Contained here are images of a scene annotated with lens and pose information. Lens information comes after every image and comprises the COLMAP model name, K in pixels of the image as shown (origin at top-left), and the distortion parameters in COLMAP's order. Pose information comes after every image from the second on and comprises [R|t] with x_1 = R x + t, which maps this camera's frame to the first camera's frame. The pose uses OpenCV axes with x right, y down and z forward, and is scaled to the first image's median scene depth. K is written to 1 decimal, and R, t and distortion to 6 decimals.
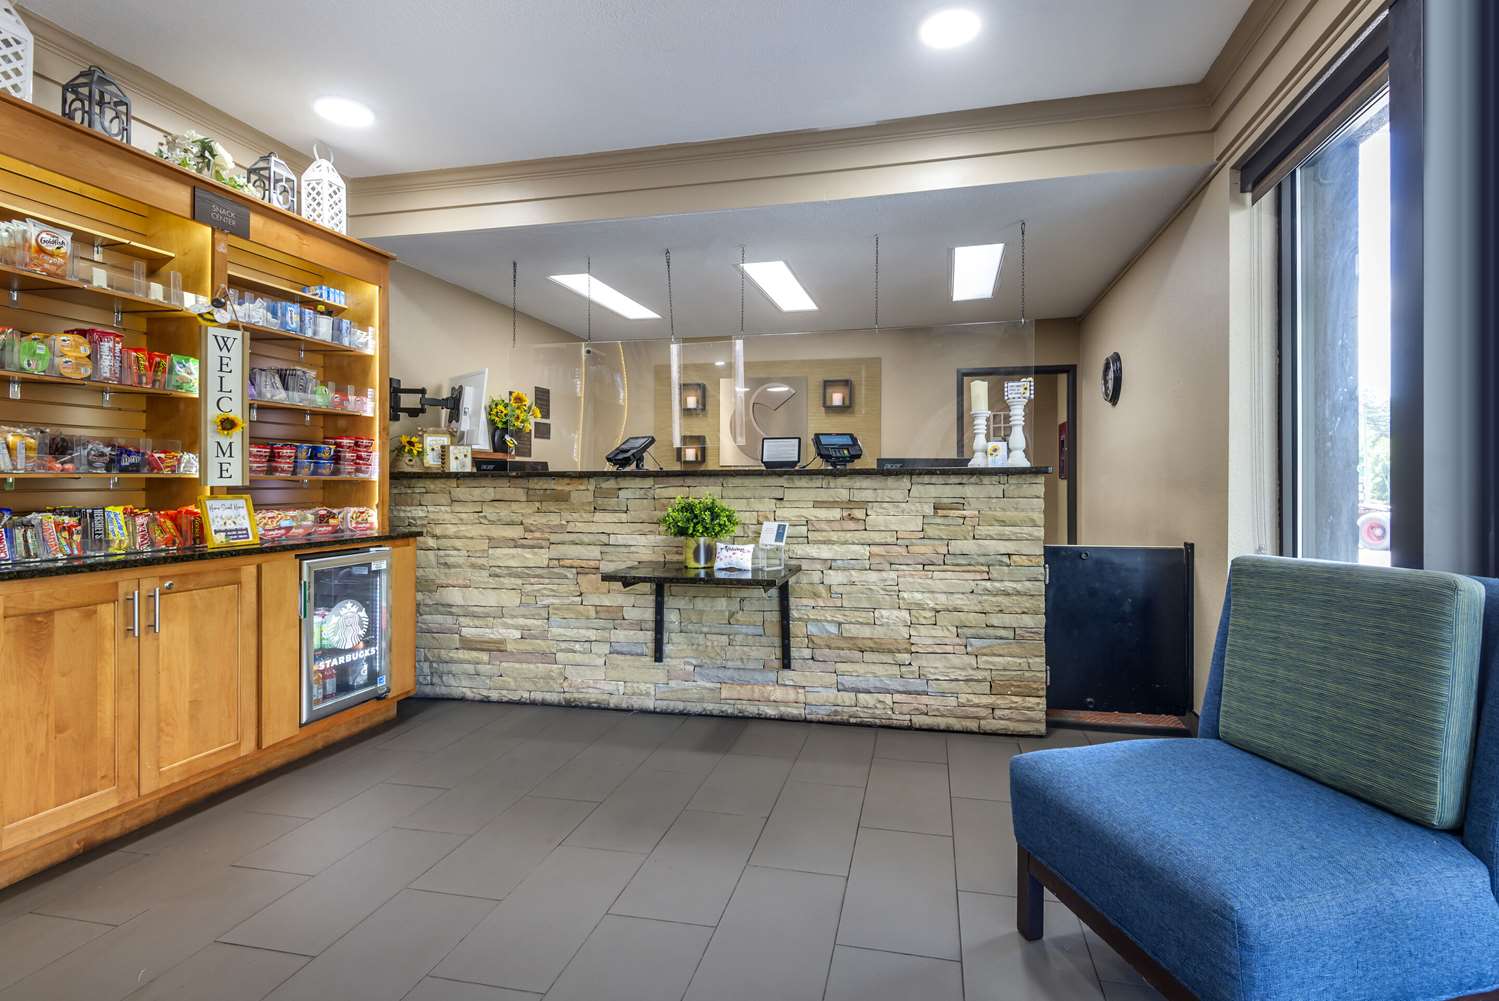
lens RADIAL K [[698.5, 0, 755.7], [0, 698.5, 476.6], [0, 0, 1]] dist [0.001300, -0.000226]
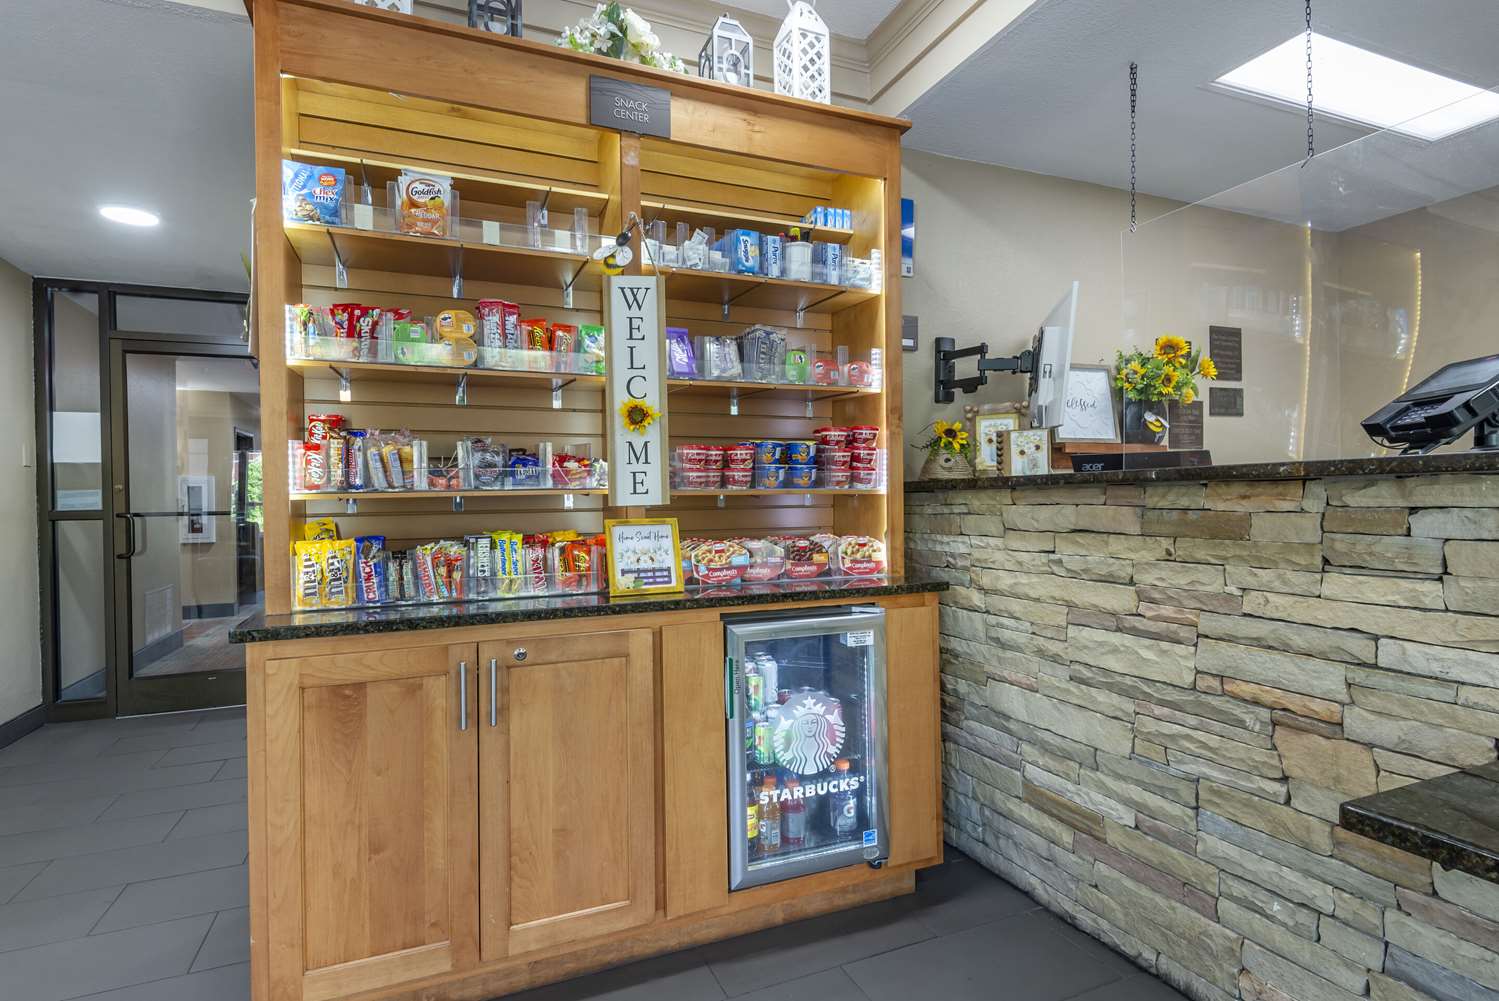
lens RADIAL K [[709.6, 0, 747.3], [0, 709.6, 497.6], [0, 0, 1]] dist [0.031112, -0.021887]
pose [[0.592380, -0.008230, -0.805617, -0.104652], [0.019468, 0.999802, 0.004101, 0.003747], [0.805423, -0.018113, 0.592423, 0.526539]]
